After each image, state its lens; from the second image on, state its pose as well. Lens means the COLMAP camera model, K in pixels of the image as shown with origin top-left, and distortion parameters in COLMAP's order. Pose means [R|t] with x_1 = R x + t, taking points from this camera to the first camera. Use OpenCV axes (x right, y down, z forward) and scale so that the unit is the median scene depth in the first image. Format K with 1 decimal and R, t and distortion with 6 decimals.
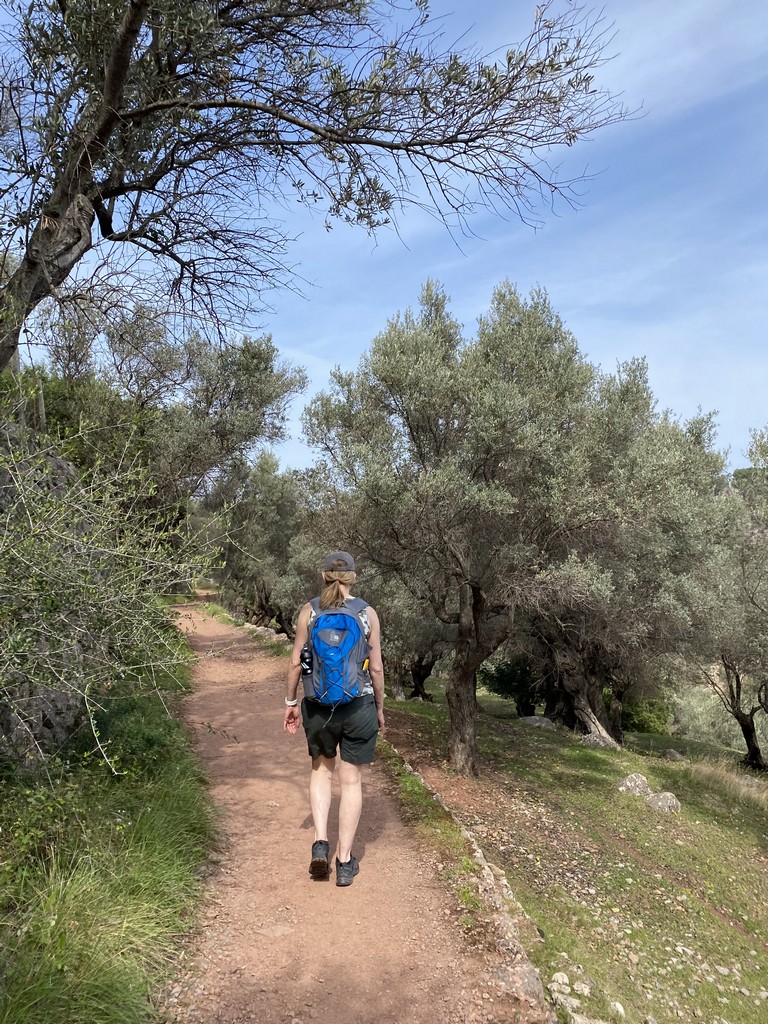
lens RADIAL K [[769.6, 0, 397.3], [0, 769.6, 487.4], [0, 0, 1]] dist [0.131051, -0.237807]
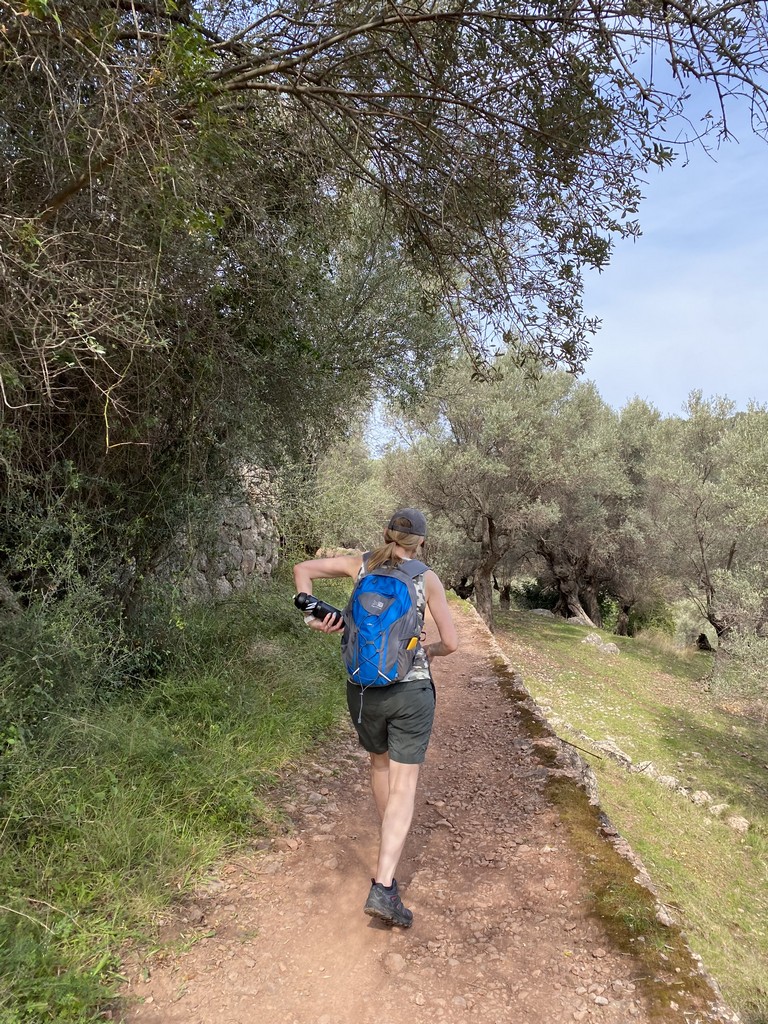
lens RADIAL K [[769.6, 0, 397.3], [0, 769.6, 487.4], [0, 0, 1]] dist [0.131051, -0.237807]
pose [[0.998141, -0.007778, -0.060448, 0.002360], [0.012349, 0.997062, 0.075603, -0.061819], [0.059682, -0.076209, 0.995304, -0.626565]]
